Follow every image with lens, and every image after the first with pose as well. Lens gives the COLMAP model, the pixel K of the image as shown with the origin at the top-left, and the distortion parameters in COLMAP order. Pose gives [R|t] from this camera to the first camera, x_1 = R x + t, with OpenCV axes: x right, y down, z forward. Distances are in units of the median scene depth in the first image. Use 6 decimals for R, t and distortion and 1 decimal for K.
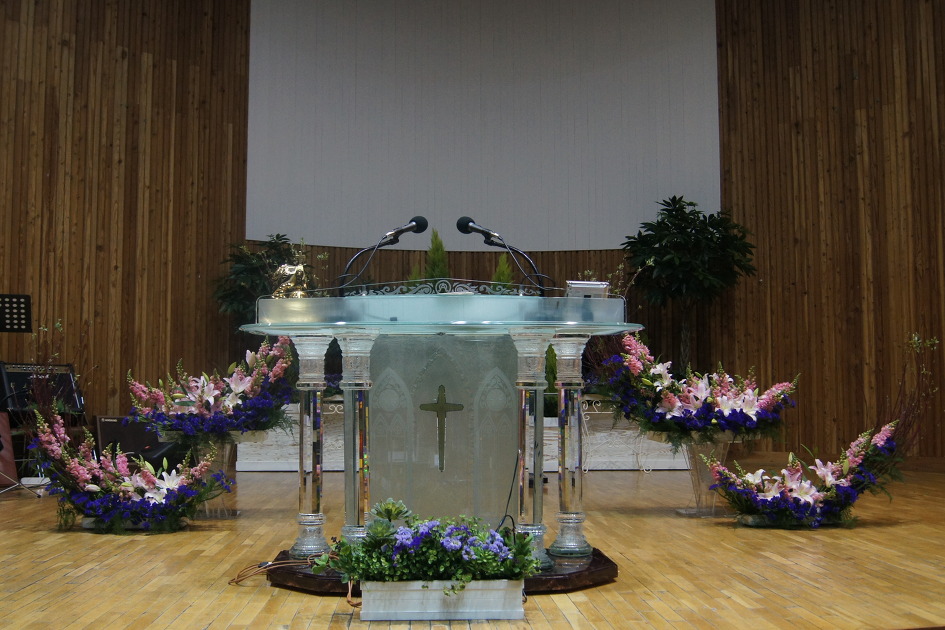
lens RADIAL K [[906.9, 0, 444.5], [0, 906.9, 353.7], [0, 0, 1]] dist [-0.074455, -0.000238]
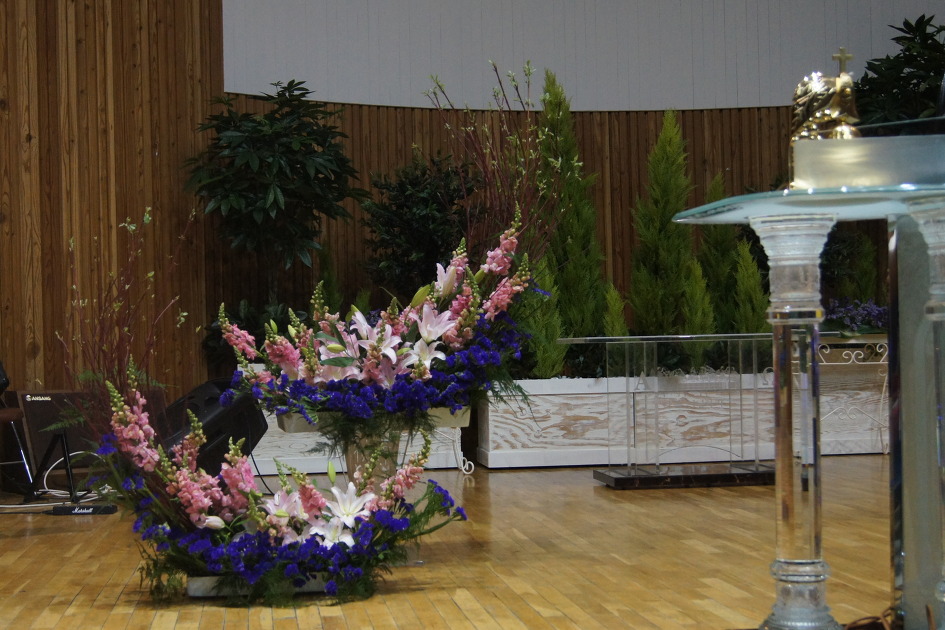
lens RADIAL K [[1324.1, 0, 405.4], [0, 1324.1, 365.3], [0, 0, 1]] dist [-0.042584, -0.004855]
pose [[0.996810, -0.024919, 0.075821, -0.184604], [0.020445, 0.998036, 0.059220, 0.006079], [-0.077148, -0.057481, 0.995361, 0.113021]]
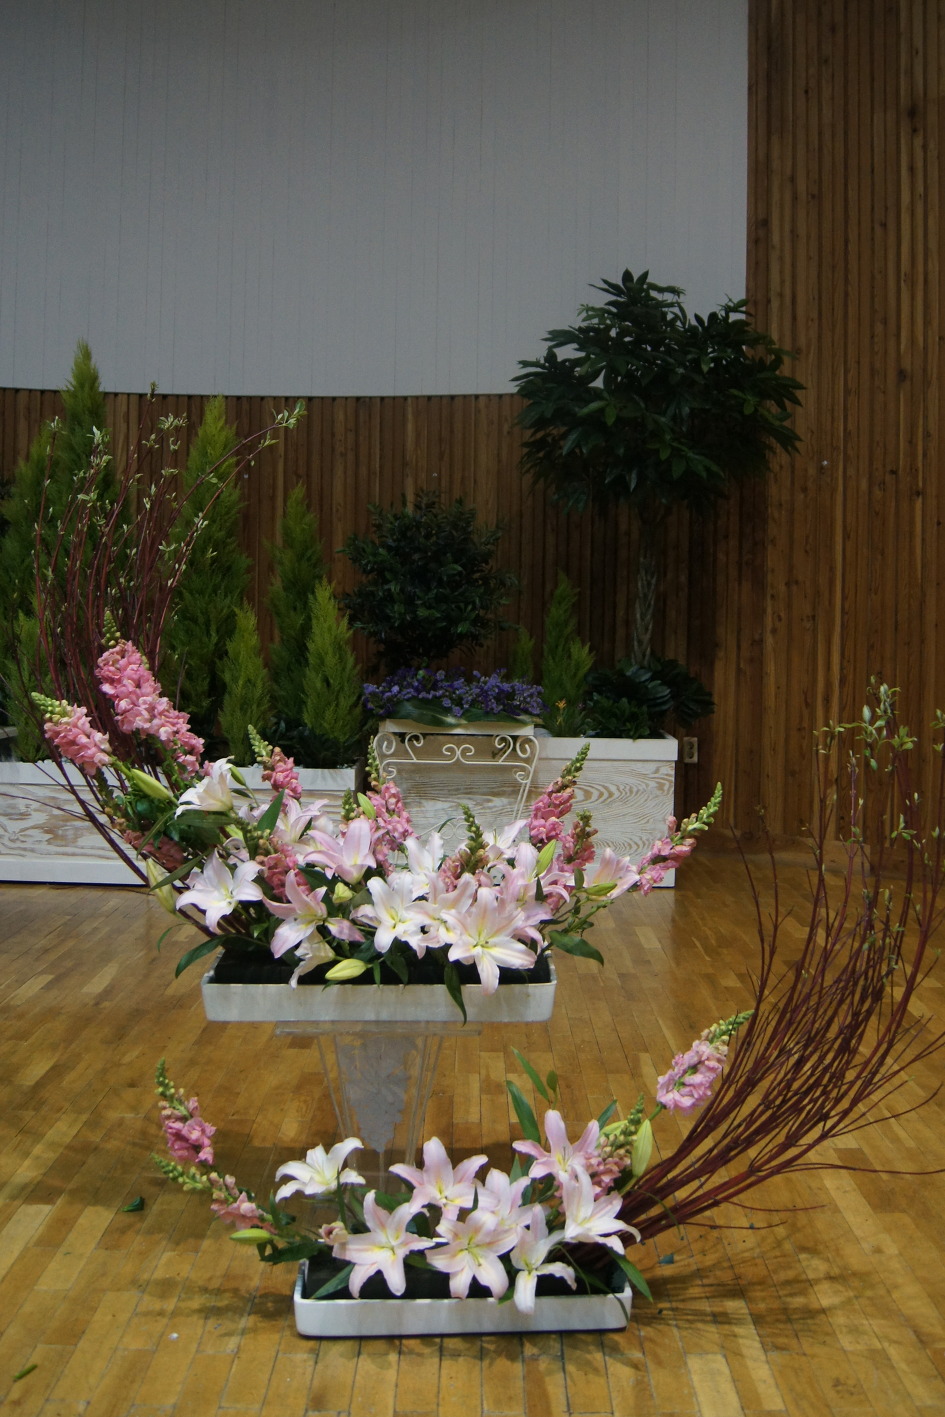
lens RADIAL K [[1258.3, 0, 478.7], [0, 1258.3, 633.5], [0, 0, 1]] dist [-0.077069, 0.000988]
pose [[0.999477, 0.016669, -0.027714, 0.210274], [-0.014986, 0.998095, 0.059848, -0.033031], [0.028658, -0.059402, 0.997823, 0.386228]]
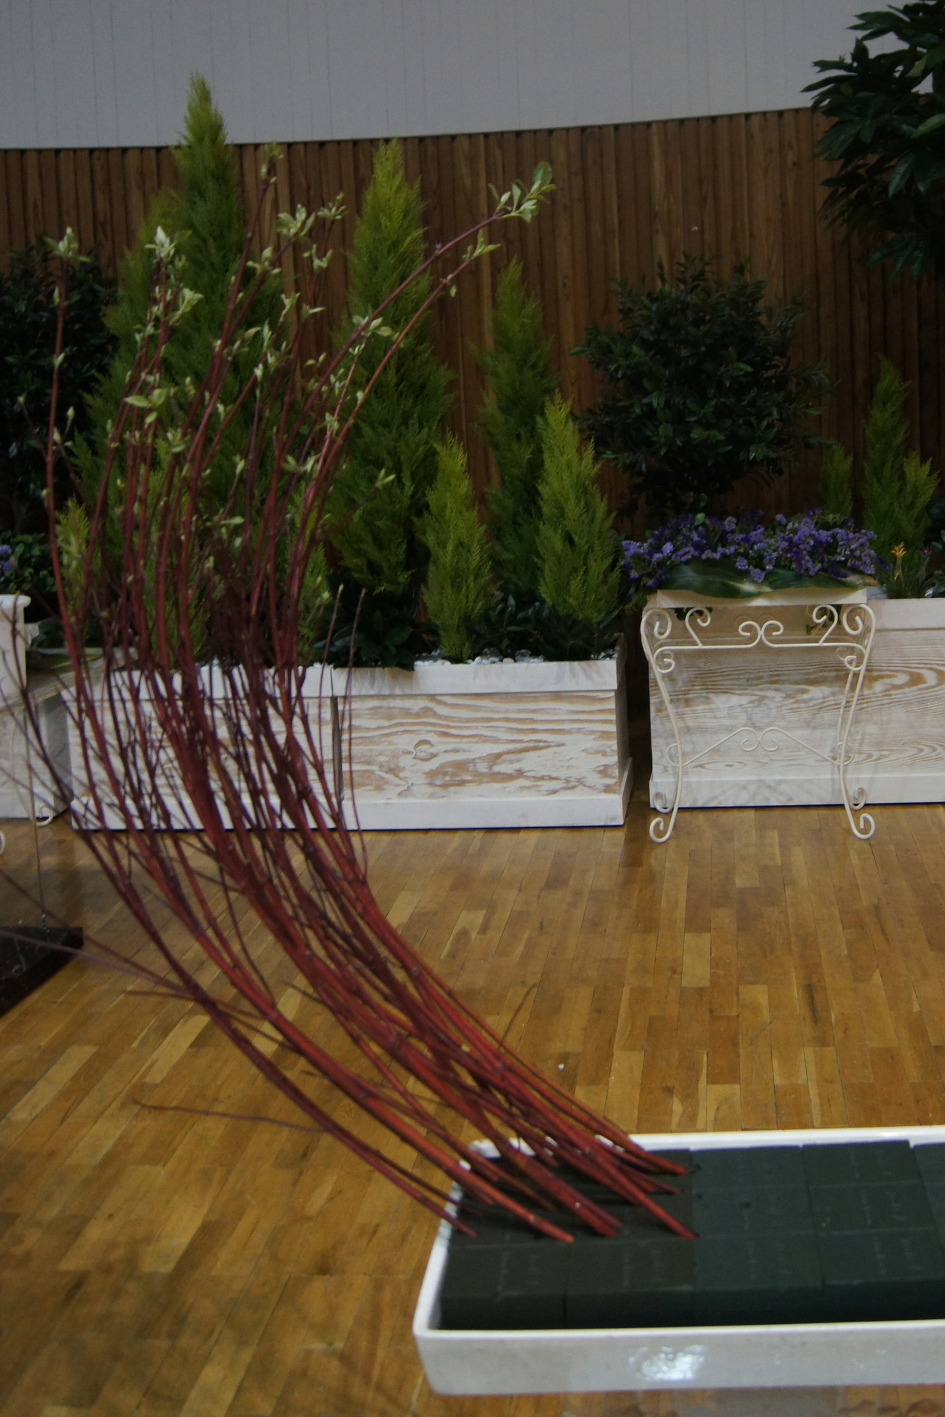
lens RADIAL K [[1455.3, 0, 624.0], [0, 1455.3, 531.9], [0, 0, 1]] dist [-0.079511, 0.012324]
pose [[0.994938, -0.028894, -0.096247, 0.187279], [0.043649, 0.986962, 0.154922, -0.051604], [0.090515, -0.158339, 0.983227, 0.499165]]
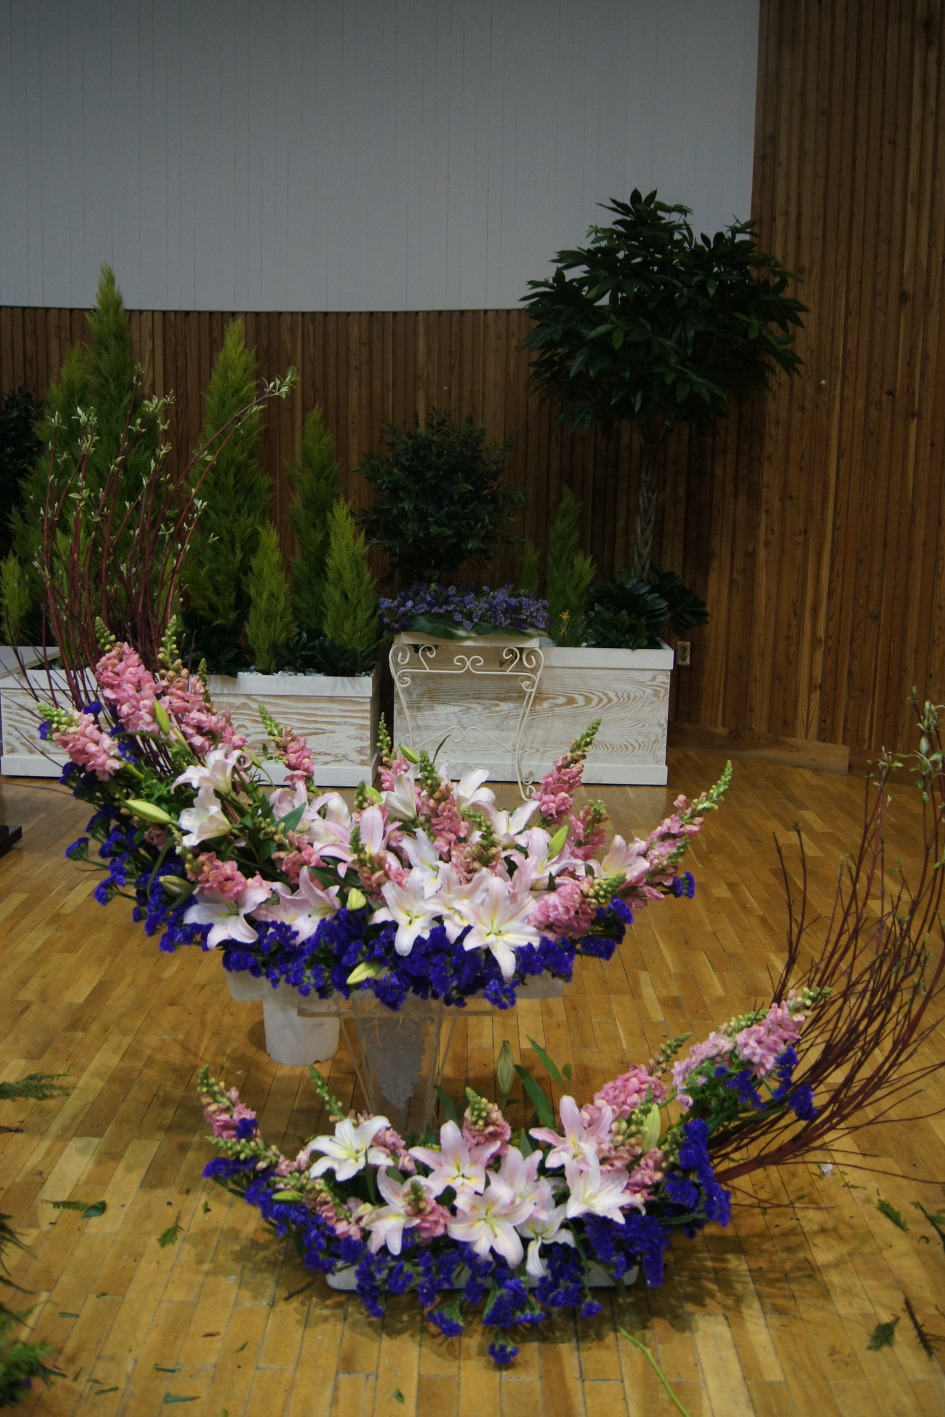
lens RADIAL K [[1128.0, 0, 439.3], [0, 1128.0, 676.2], [0, 0, 1]] dist [-0.078750, 0.011338]
pose [[0.997856, 0.026644, -0.059776, 0.204723], [-0.013398, 0.977195, 0.211920, -0.055517], [0.064060, -0.210665, 0.975457, 0.416520]]
